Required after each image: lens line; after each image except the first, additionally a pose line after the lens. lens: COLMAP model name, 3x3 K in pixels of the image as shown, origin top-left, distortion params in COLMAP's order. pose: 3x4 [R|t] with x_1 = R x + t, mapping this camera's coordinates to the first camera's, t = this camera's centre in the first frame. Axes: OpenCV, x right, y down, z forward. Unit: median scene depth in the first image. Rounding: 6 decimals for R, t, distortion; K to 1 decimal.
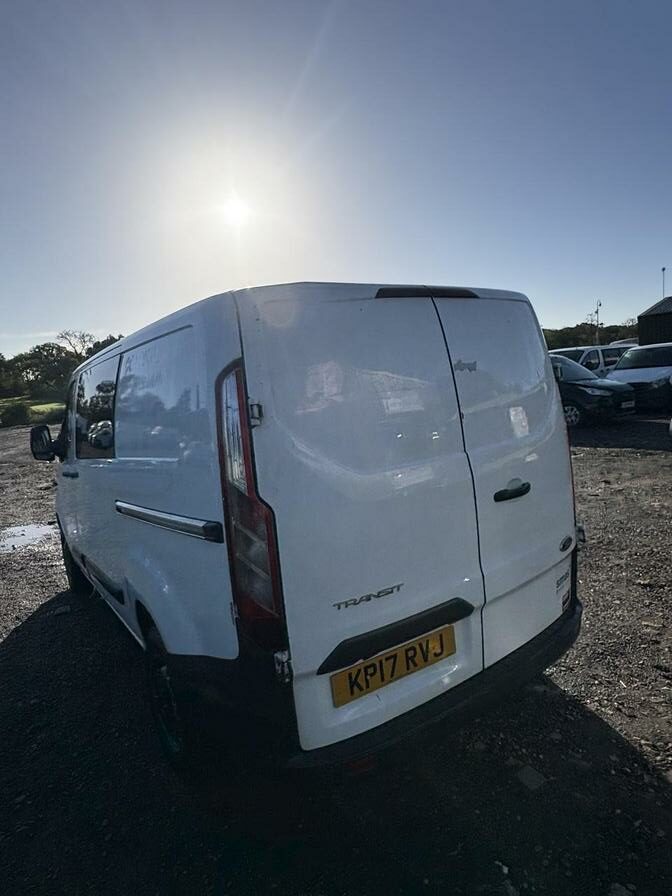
lens RADIAL K [[510.9, 0, 336.0], [0, 510.9, 448.0], [0, 0, 1]] dist [0.002719, 0.003191]
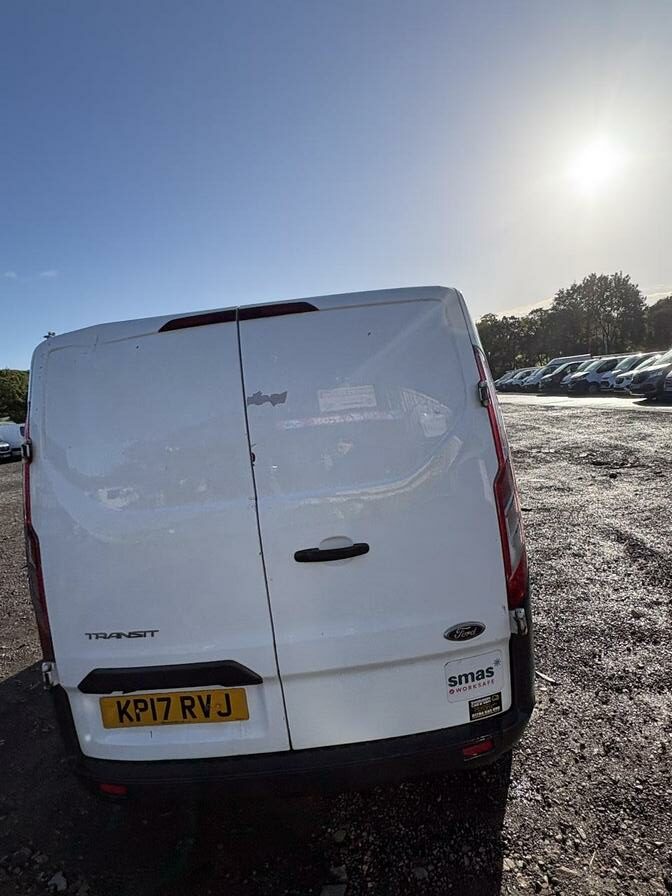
lens RADIAL K [[510.9, 0, 336.0], [0, 510.9, 448.0], [0, 0, 1]] dist [0.002719, 0.003191]
pose [[0.816737, 0.060265, -0.573855, 0.911139], [-0.031164, 0.997686, 0.060420, -0.143853], [0.576169, -0.031463, 0.816725, 0.398856]]
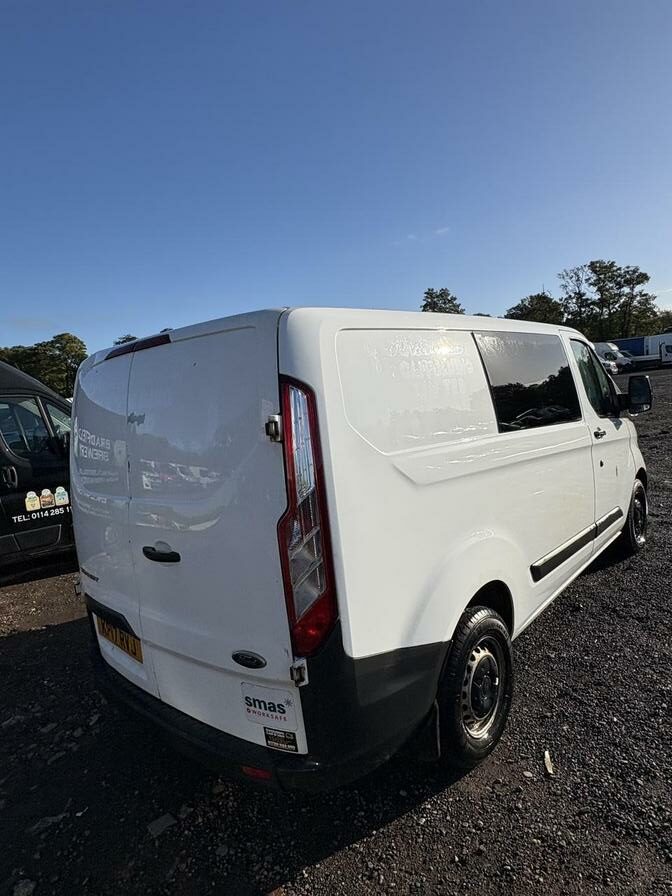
lens RADIAL K [[509.7, 0, 336.0], [0, 509.7, 448.0], [0, 0, 1]] dist [0.006655, 0.001778]
pose [[0.279360, 0.180269, -0.943112, 1.463728], [-0.035528, 0.983486, 0.177463, -0.324121], [0.959529, -0.016069, 0.281151, 1.188748]]
